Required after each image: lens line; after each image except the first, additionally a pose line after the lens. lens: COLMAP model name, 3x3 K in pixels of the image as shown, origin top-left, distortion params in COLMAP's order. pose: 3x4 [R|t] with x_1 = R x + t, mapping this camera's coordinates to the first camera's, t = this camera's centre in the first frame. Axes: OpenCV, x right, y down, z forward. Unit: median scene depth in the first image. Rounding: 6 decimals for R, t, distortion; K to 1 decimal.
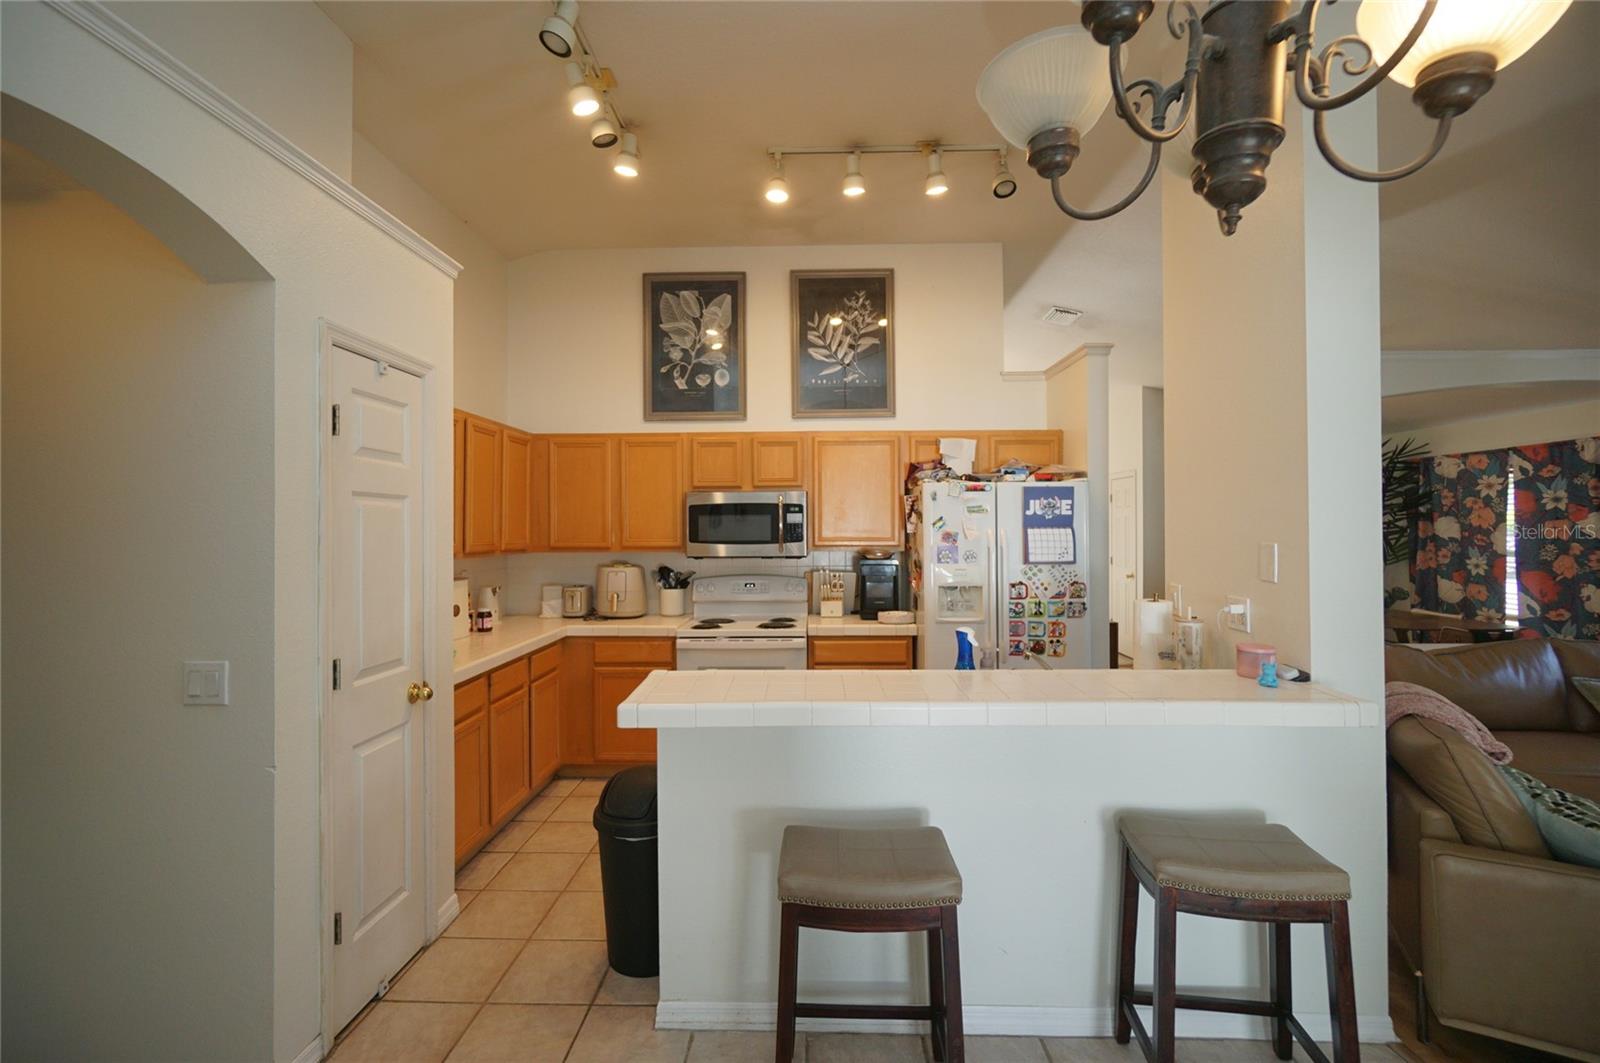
lens RADIAL K [[686.2, 0, 794.7], [0, 686.2, 530.0], [0, 0, 1]] dist [-0.010536, 0.002169]
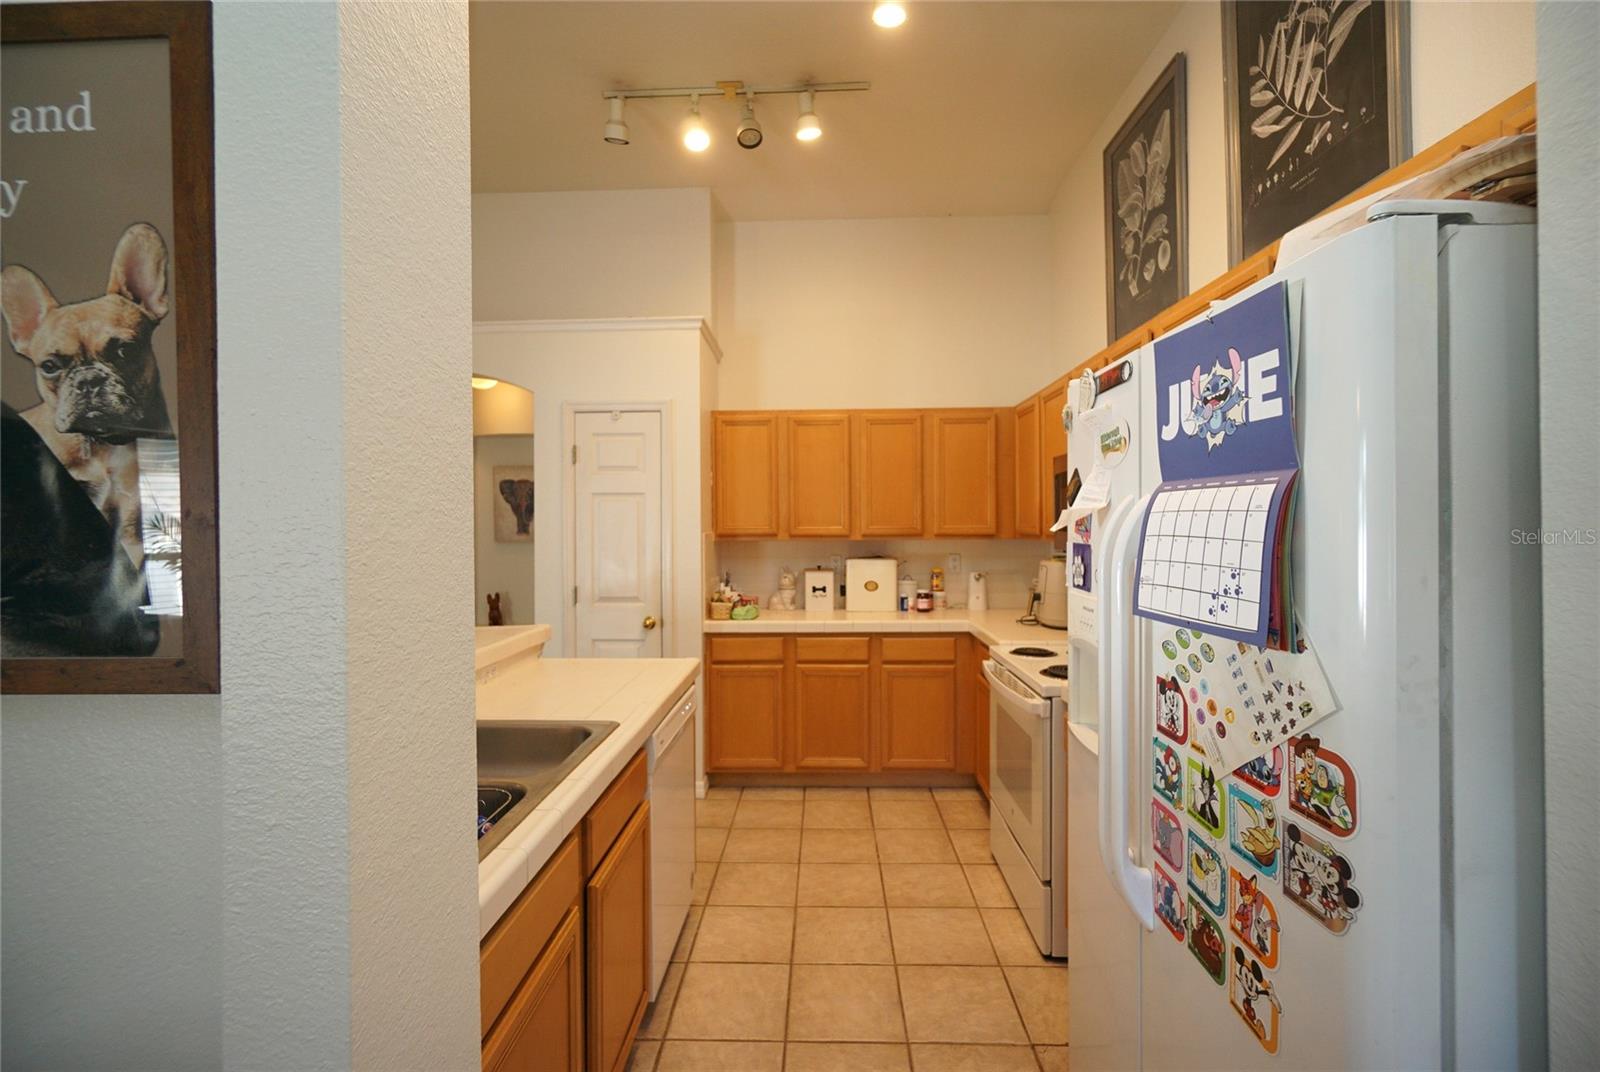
lens RADIAL K [[695.9, 0, 800.7], [0, 695.9, 532.4], [0, 0, 1]] dist [-0.001732, -0.000060]
pose [[-0.007368, 0.014900, -0.999862, 0.618790], [0.002583, 0.999886, 0.014881, 0.009933], [0.999970, -0.002473, -0.007405, 0.848189]]
